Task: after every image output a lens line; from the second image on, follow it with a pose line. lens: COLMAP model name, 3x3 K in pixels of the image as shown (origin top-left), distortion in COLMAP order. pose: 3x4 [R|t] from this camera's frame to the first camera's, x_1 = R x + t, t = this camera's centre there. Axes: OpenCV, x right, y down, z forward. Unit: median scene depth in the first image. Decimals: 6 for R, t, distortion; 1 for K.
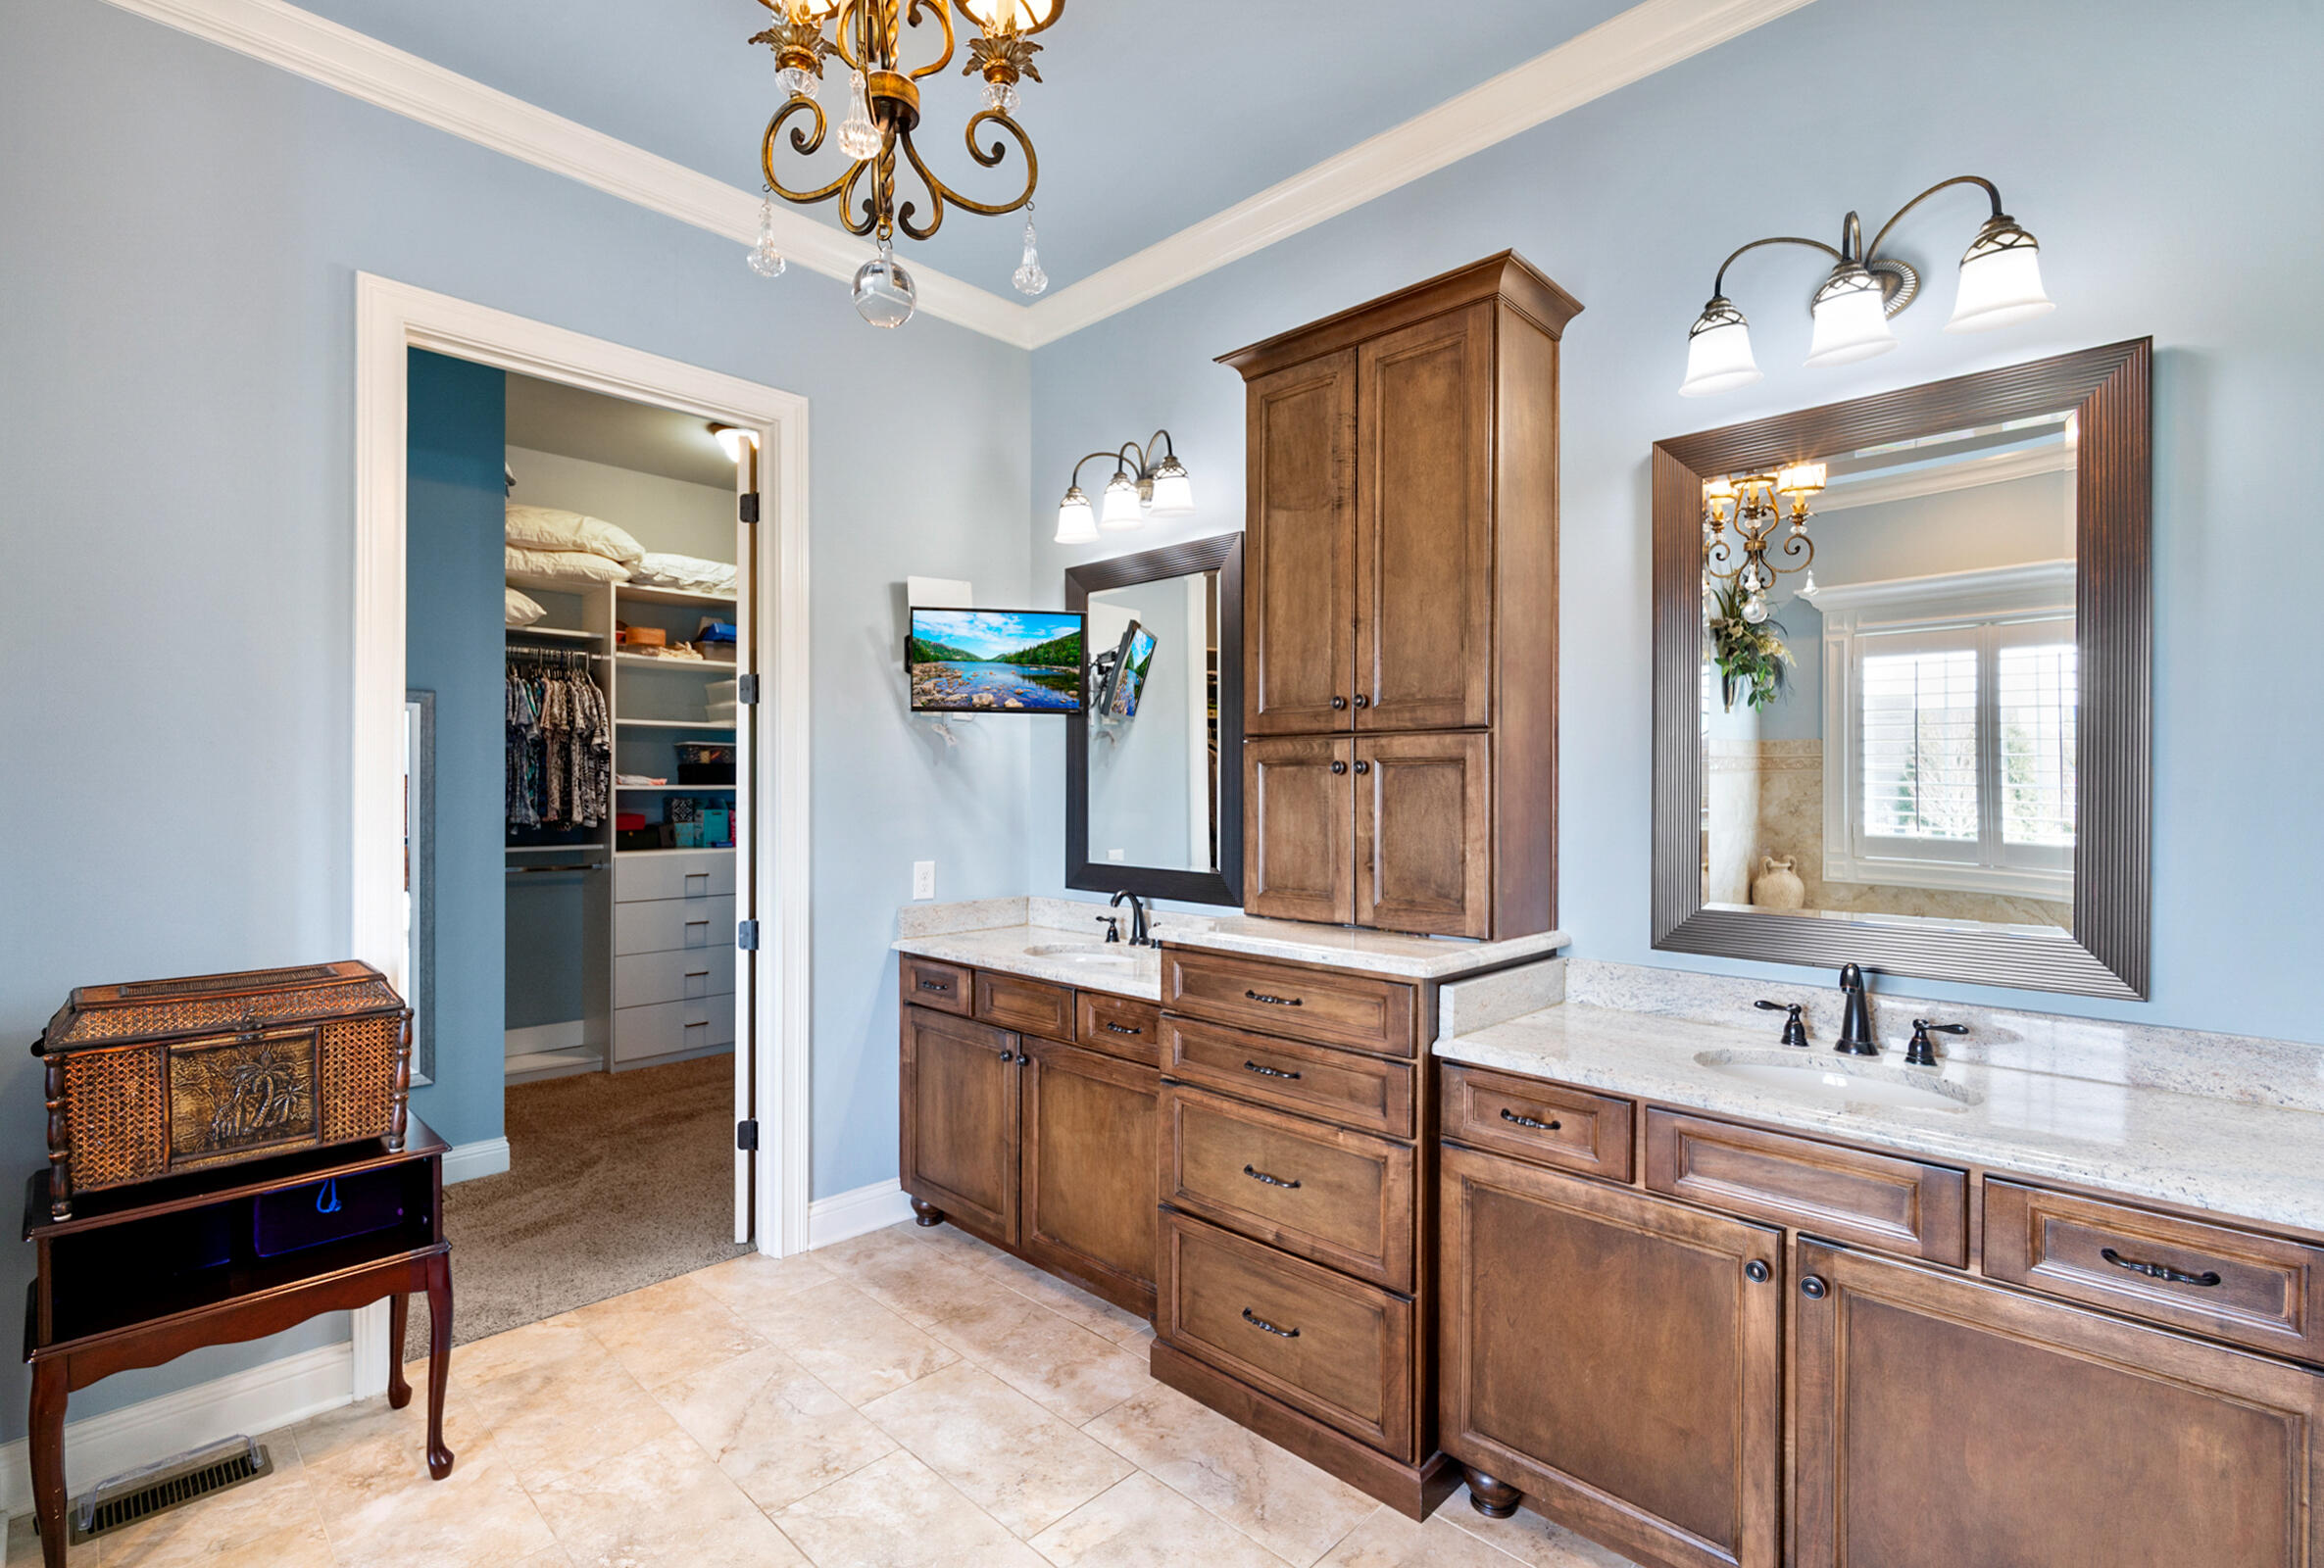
lens RADIAL K [[1066.4, 0, 1162.0], [0, 1066.4, 784.0], [0, 0, 1]] dist [-0.010895, -0.000153]
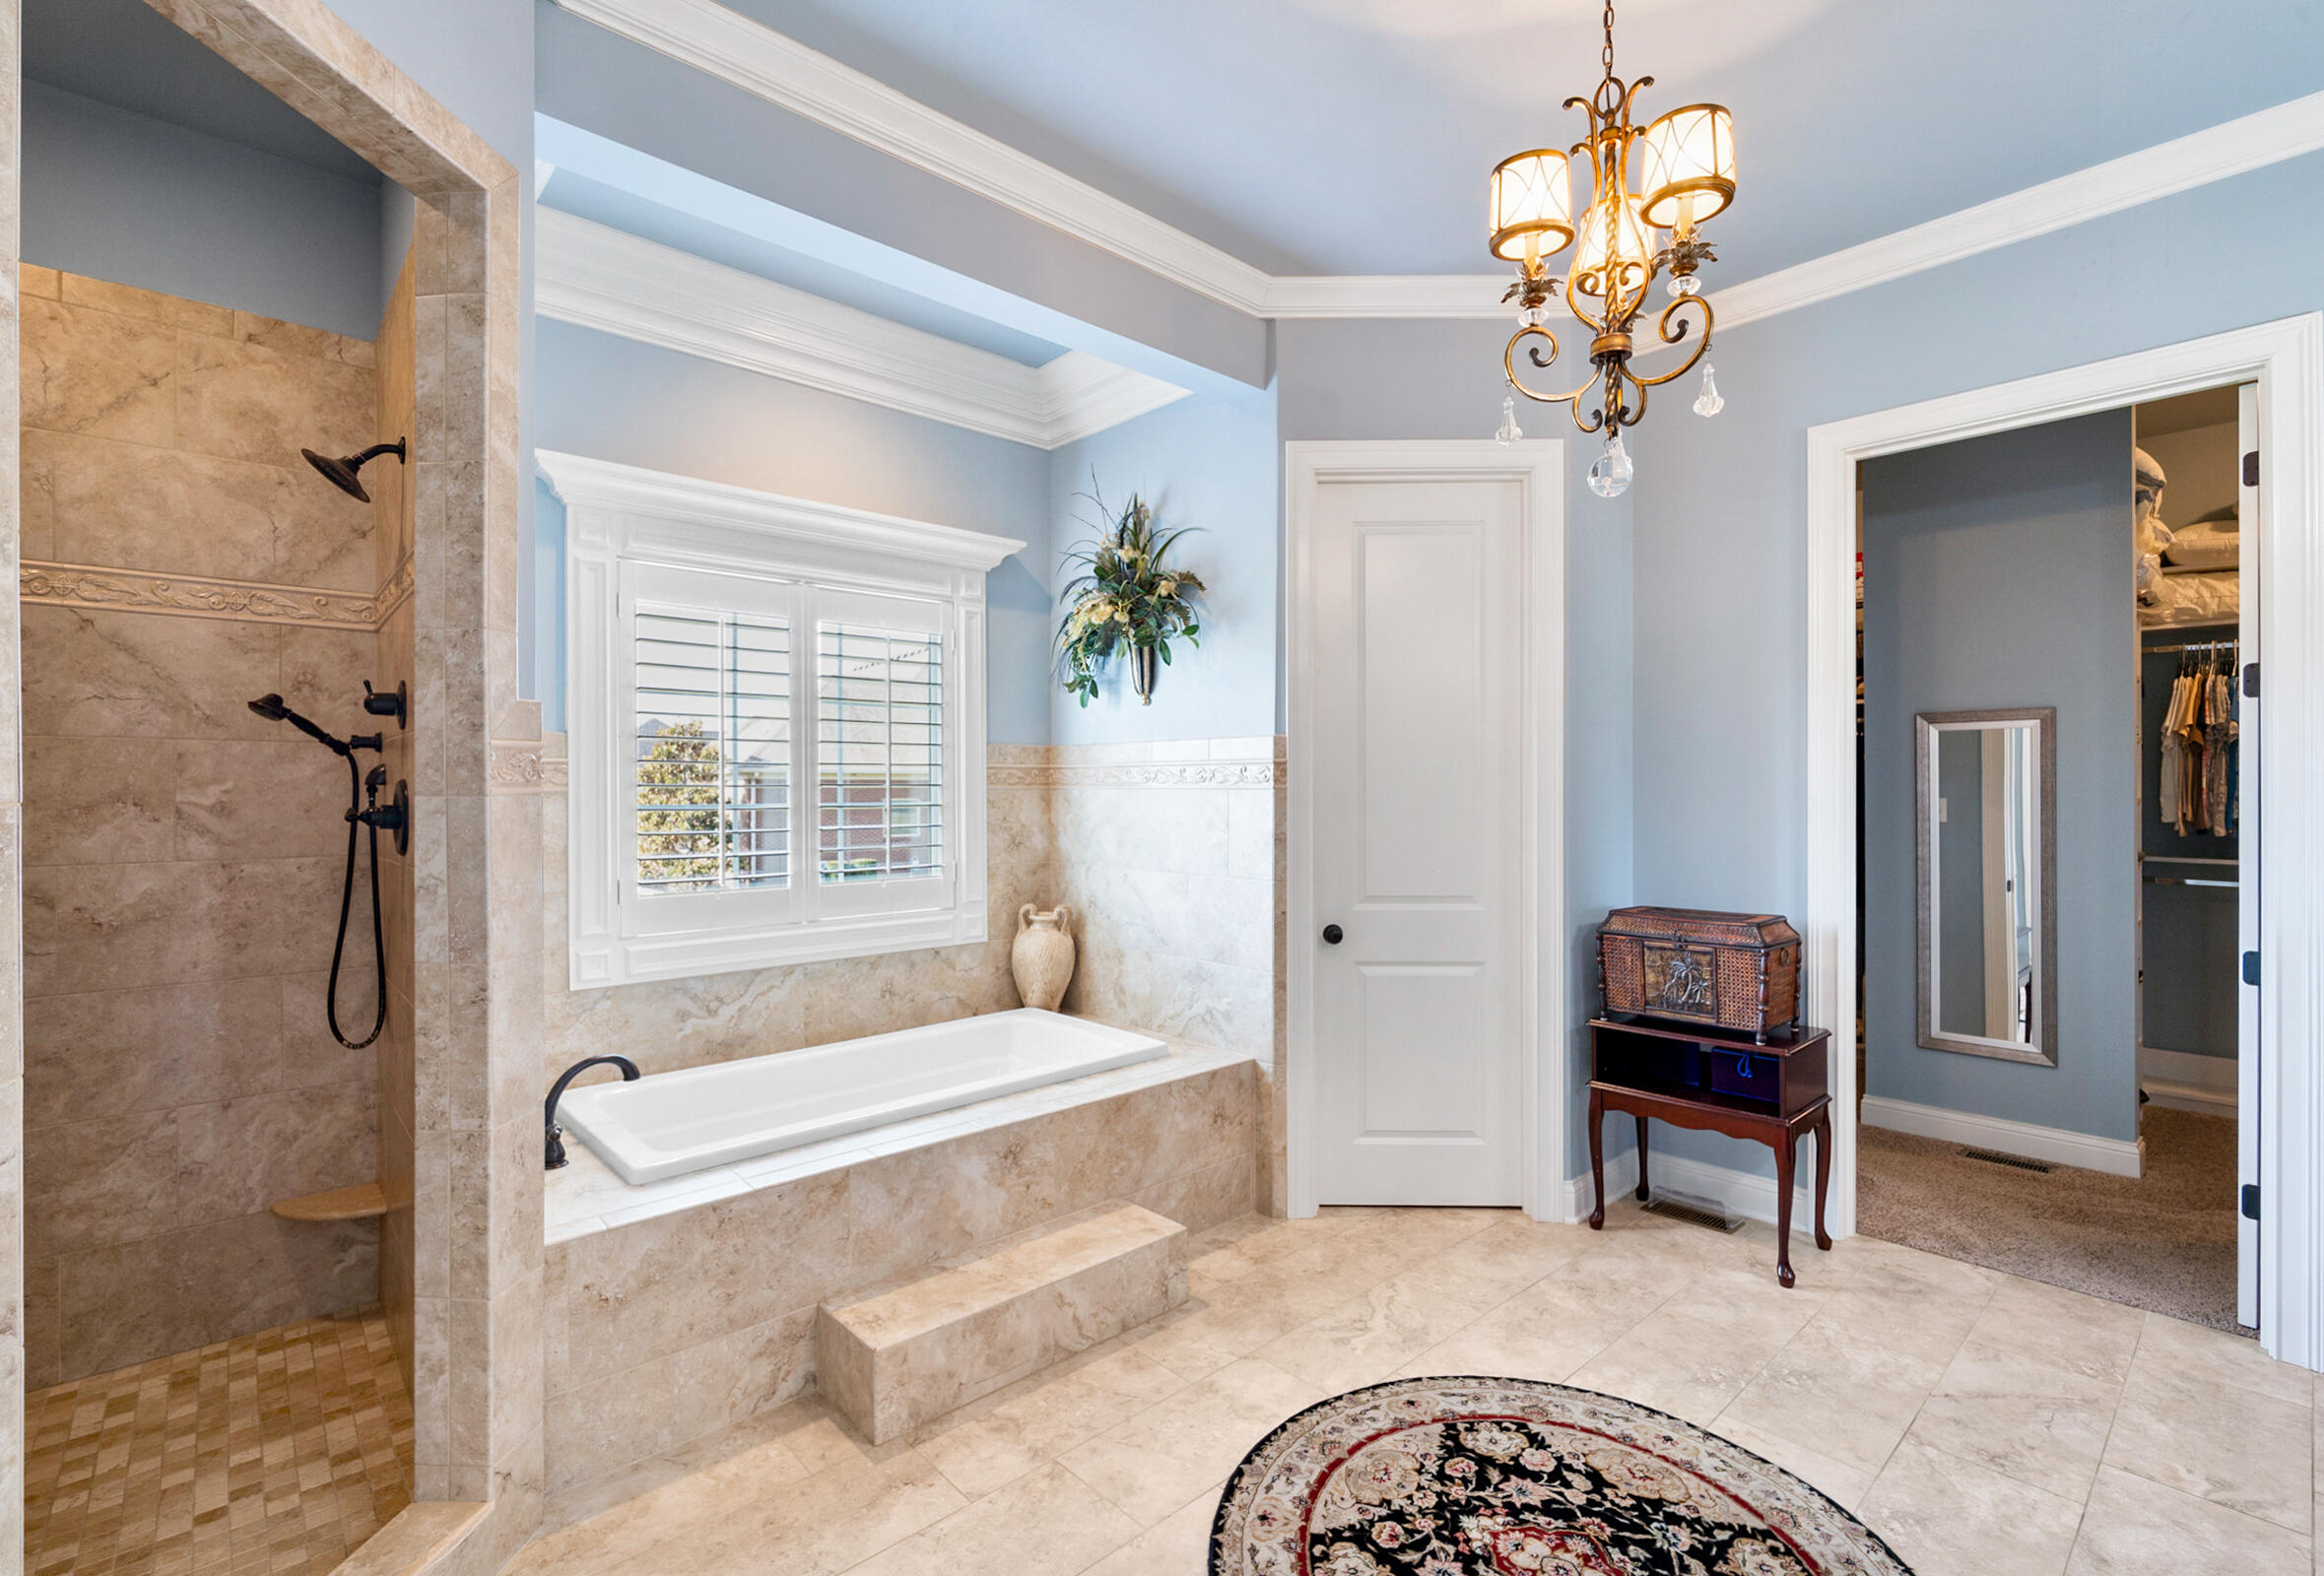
lens RADIAL K [[1066.4, 0, 1162.0], [0, 1066.4, 788.0], [0, 0, 1]] dist [-0.010895, -0.000153]
pose [[-0.073650, -0.001985, -0.997282, 0.831659], [0.004936, 0.999985, -0.002355, -0.010313], [0.997272, -0.005096, -0.073639, 0.291417]]
